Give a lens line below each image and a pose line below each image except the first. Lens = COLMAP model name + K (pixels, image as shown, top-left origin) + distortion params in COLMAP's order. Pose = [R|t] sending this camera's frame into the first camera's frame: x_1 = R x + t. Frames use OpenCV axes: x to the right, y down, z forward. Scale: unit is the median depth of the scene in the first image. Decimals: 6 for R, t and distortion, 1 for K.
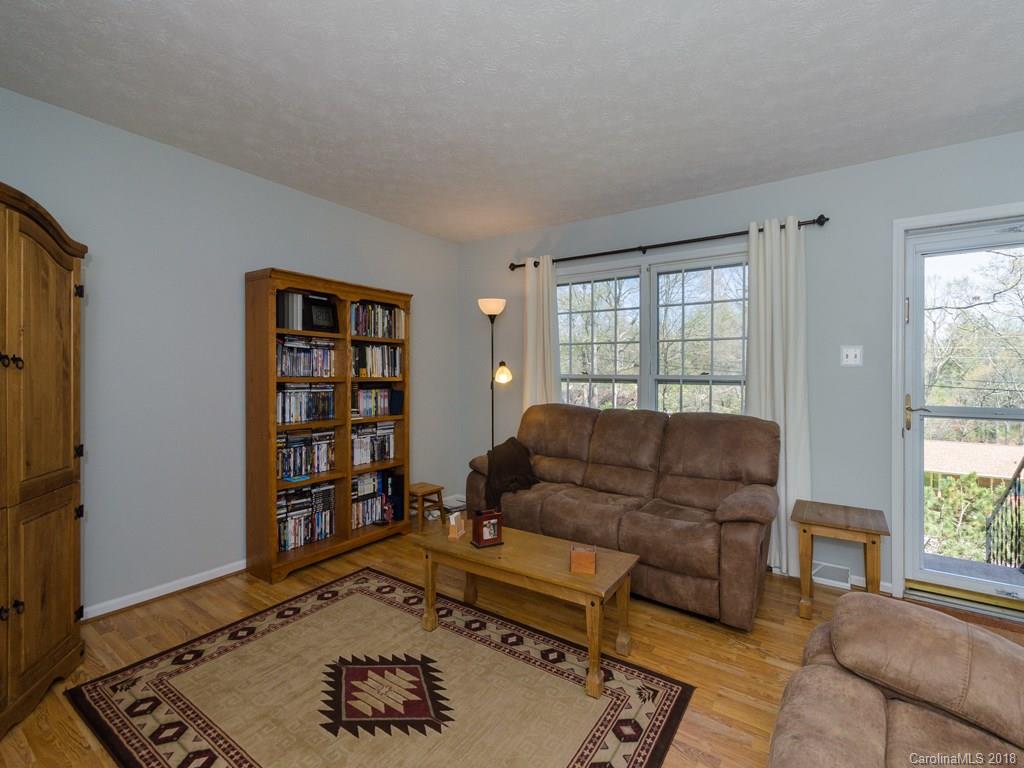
lens RADIAL K [[459.2, 0, 542.7], [0, 459.2, 376.4], [0, 0, 1]] dist [0.001563, 0.000663]
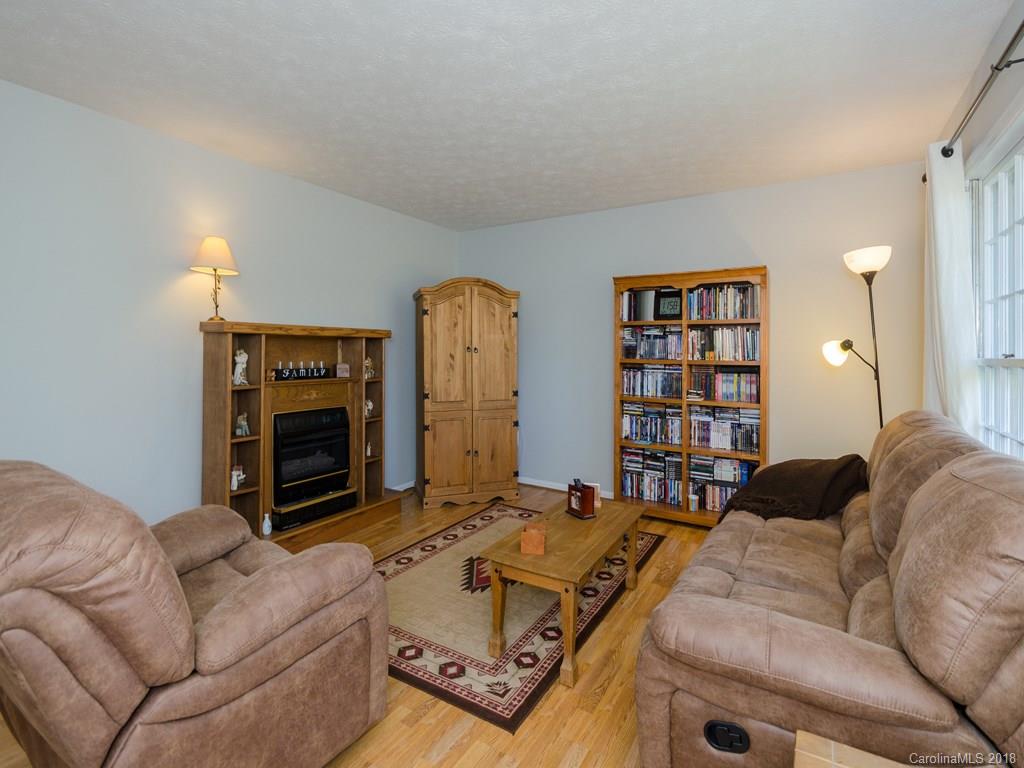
lens RADIAL K [[496.1, 0, 510.5], [0, 496.1, 355.1], [0, 0, 1]] dist [-0.000899, 0.000348]
pose [[0.013775, -0.005351, -0.999891, 0.750774], [-0.015956, 0.999857, -0.005571, 0.003579], [0.999778, 0.016031, 0.013688, 0.597415]]
